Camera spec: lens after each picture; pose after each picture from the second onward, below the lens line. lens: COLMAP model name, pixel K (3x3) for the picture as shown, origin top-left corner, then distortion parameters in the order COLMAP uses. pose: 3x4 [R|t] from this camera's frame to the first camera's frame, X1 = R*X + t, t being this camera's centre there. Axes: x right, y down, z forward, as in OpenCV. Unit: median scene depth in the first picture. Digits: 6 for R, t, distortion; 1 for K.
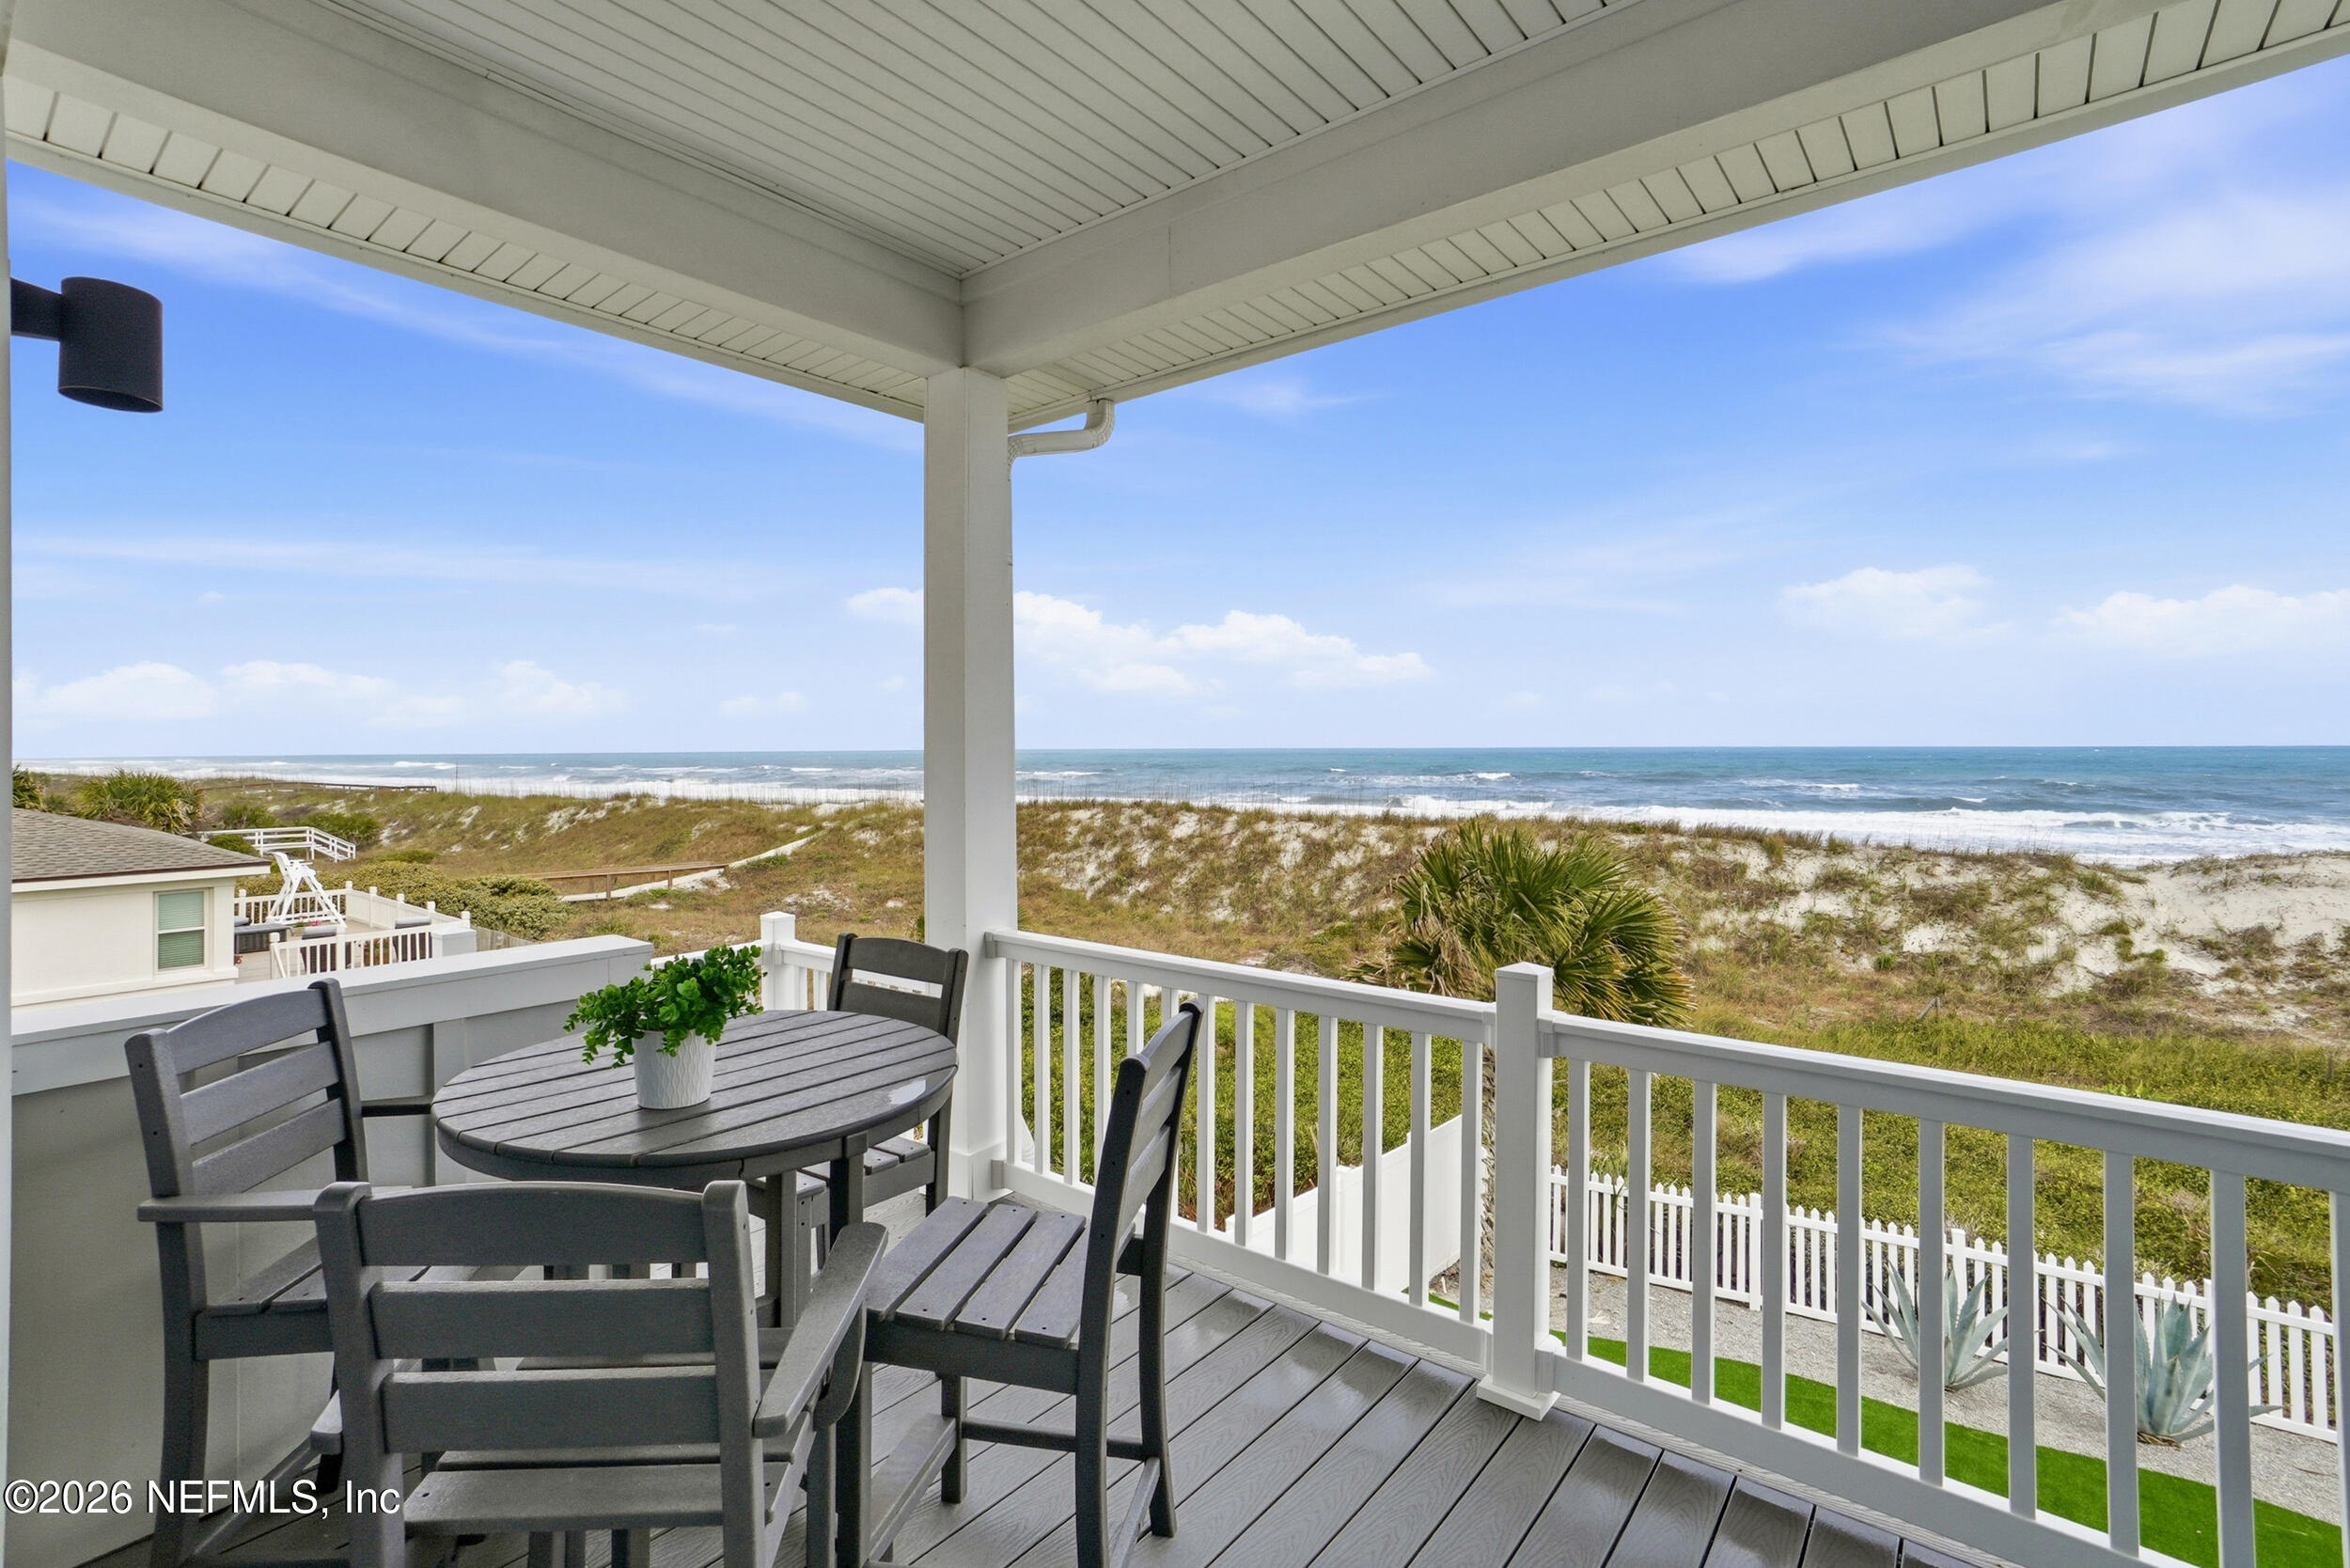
lens RADIAL K [[1113.0, 0, 1143.5], [0, 1113.0, 714.4], [0, 0, 1]] dist [-0.048968, 0.016773]
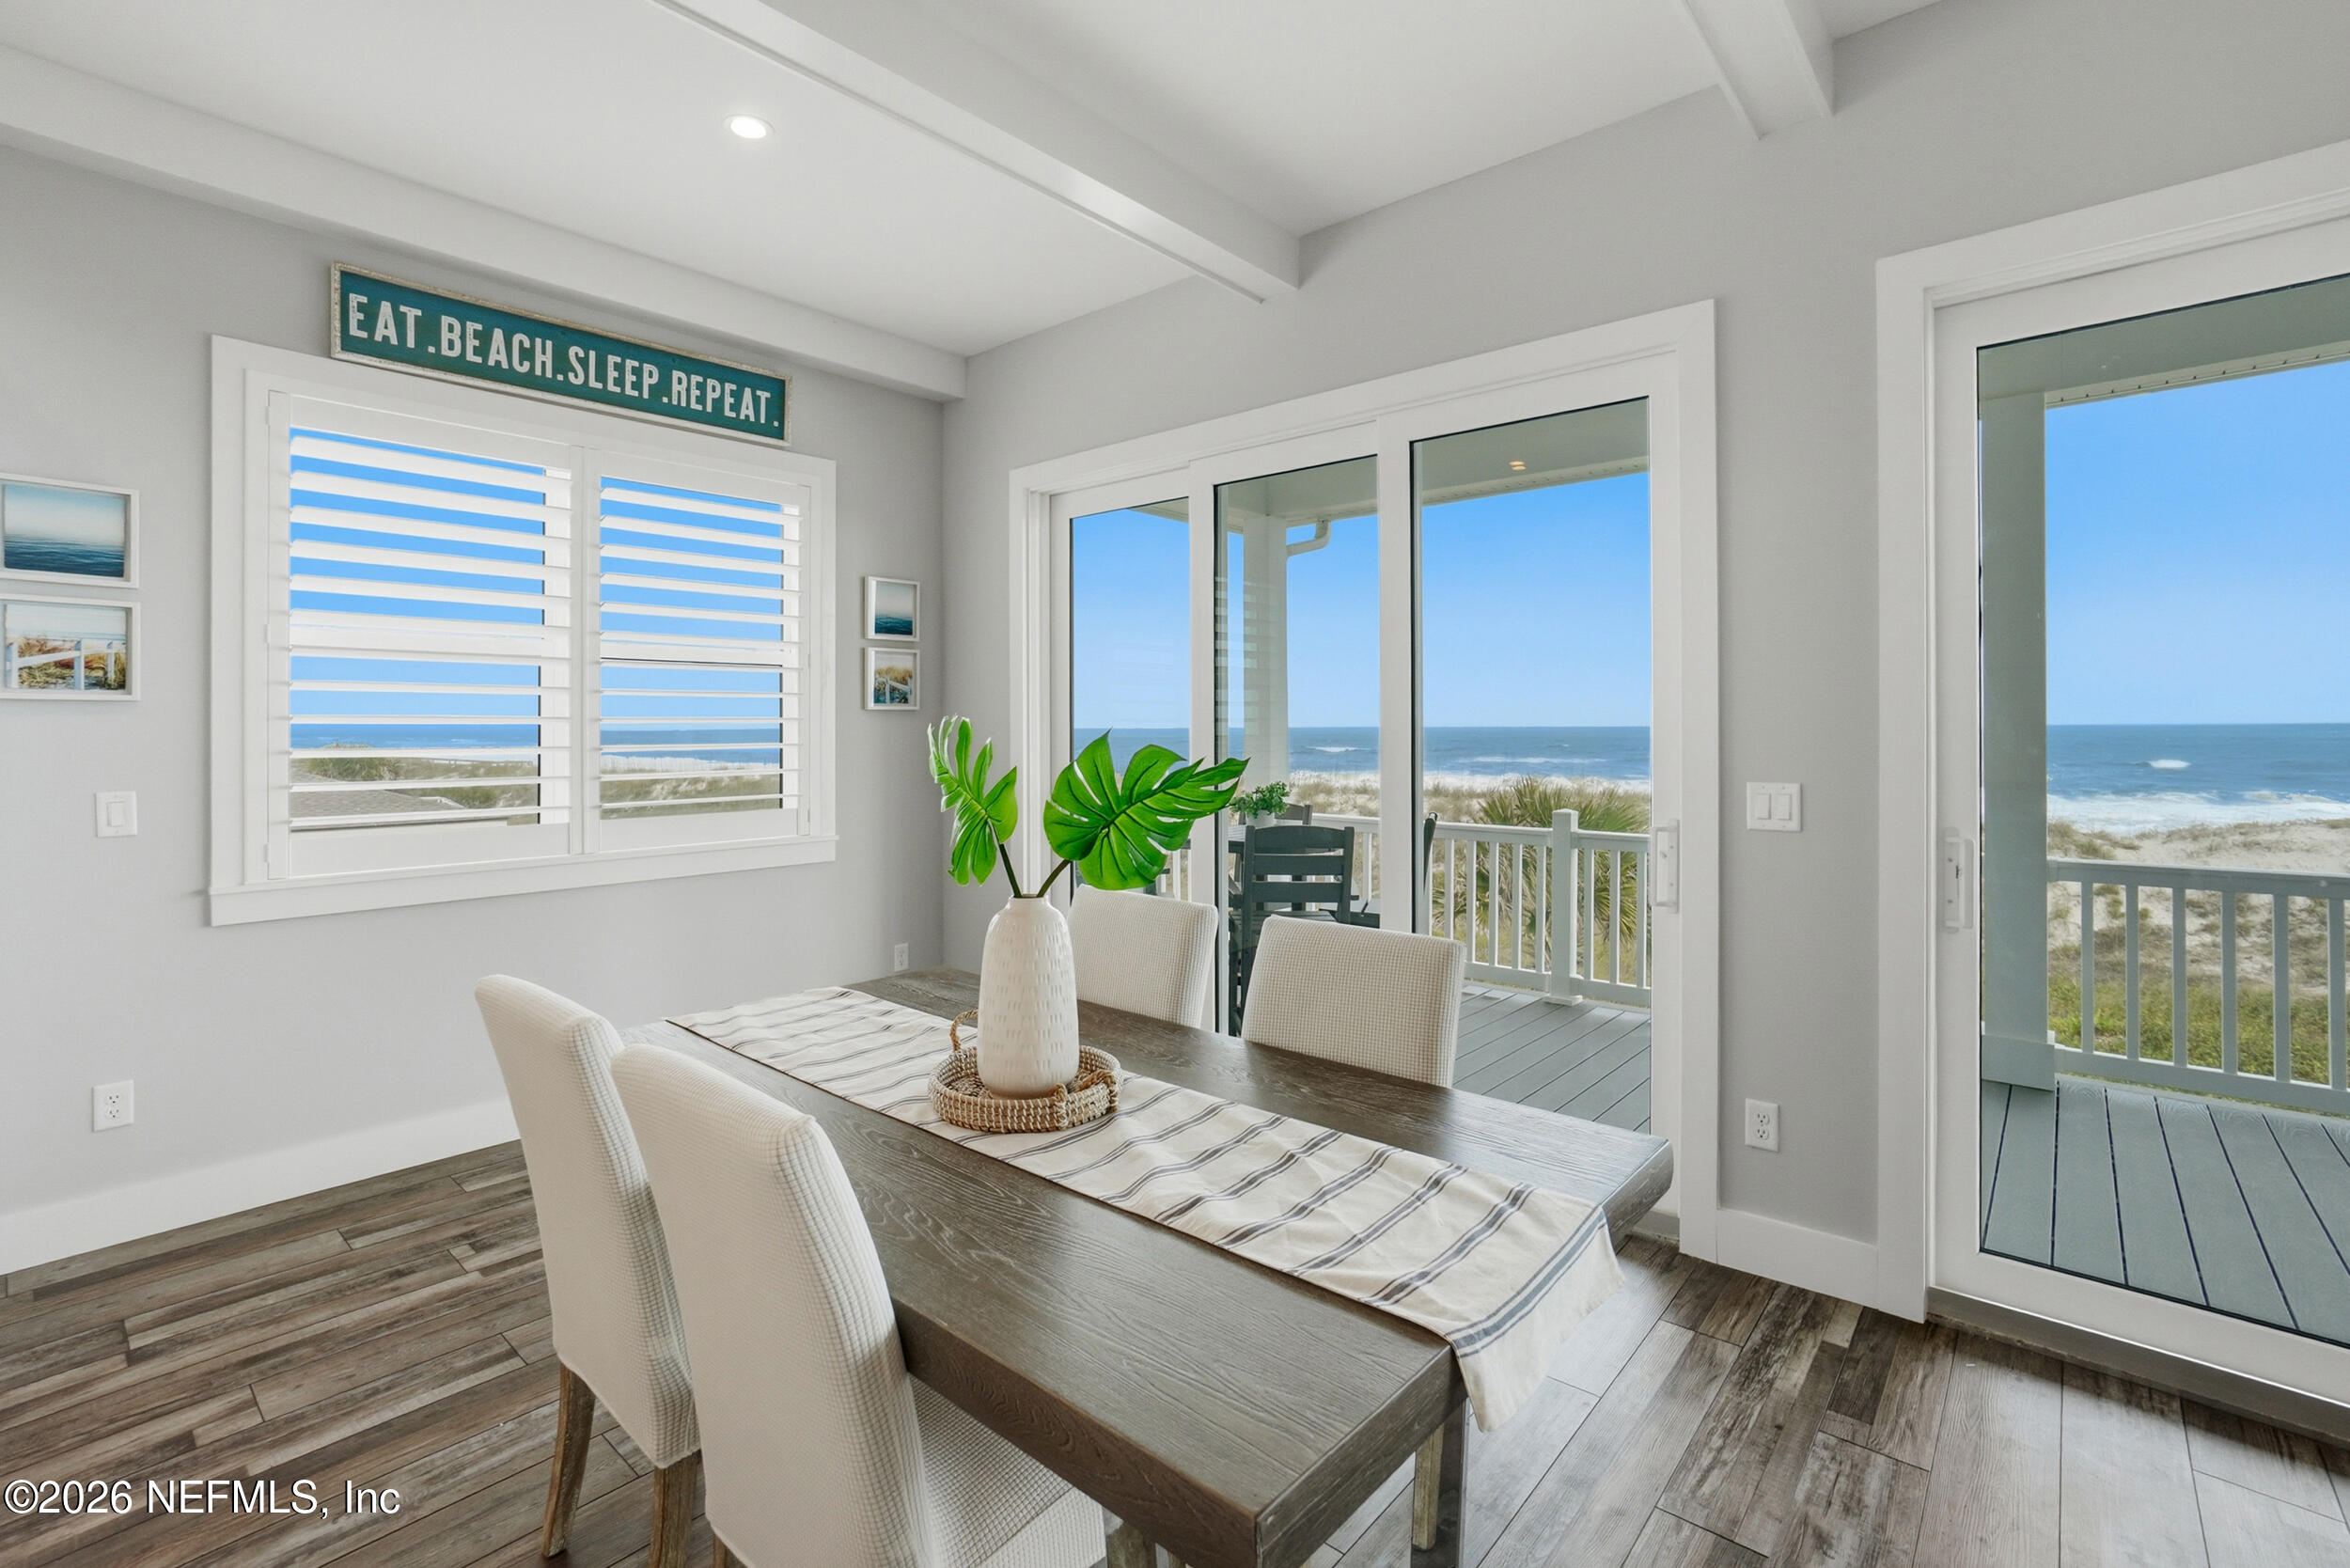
lens RADIAL K [[1075.2, 0, 1172.8], [0, 1075.2, 736.3], [0, 0, 1]] dist [-0.011534, 0.011070]
pose [[0.999868, -0.001378, -0.016174, -0.034078], [0.001973, 0.999320, 0.036828, -0.000479], [0.016112, -0.036855, 0.999191, -0.097305]]
